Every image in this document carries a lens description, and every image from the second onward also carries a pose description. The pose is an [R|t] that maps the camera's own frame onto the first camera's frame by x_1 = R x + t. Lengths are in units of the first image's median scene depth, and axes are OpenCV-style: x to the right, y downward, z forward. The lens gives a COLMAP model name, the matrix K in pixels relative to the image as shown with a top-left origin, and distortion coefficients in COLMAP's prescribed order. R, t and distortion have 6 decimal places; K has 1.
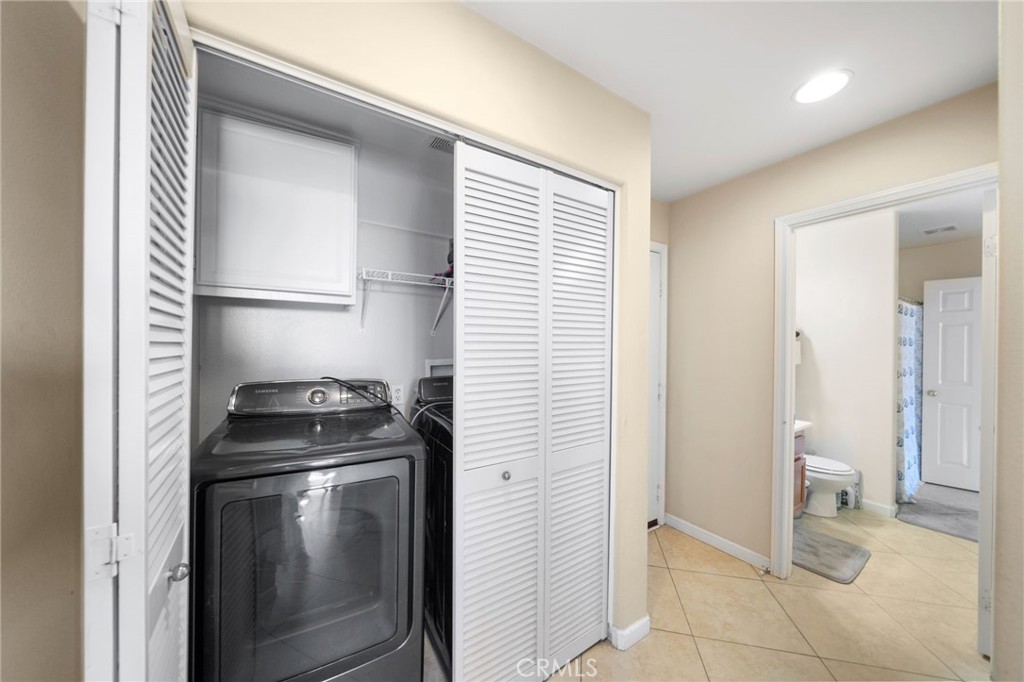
lens RADIAL K [[350.4, 0, 509.8], [0, 350.4, 344.5], [0, 0, 1]] dist [-0.000864, -0.000202]
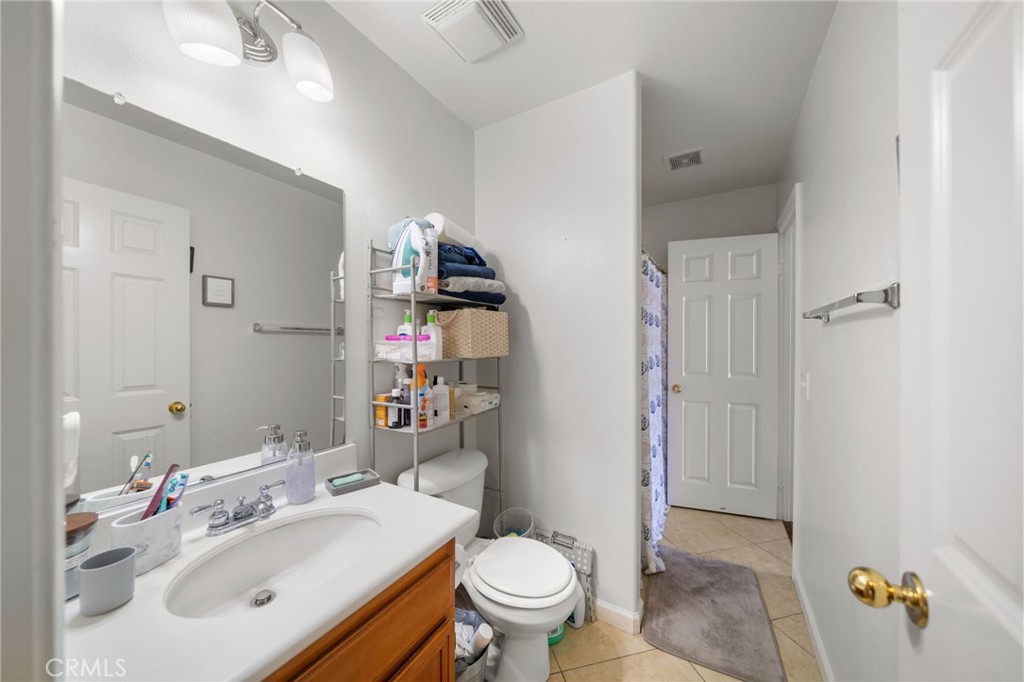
lens RADIAL K [[350.4, 0, 509.9], [0, 350.4, 339.8], [0, 0, 1]] dist [-0.000864, -0.000202]
pose [[0.896263, -0.010474, 0.443399, 0.557209], [0.009877, 0.999945, 0.003657, 0.026720], [-0.443412, 0.001102, 0.896317, 0.488656]]
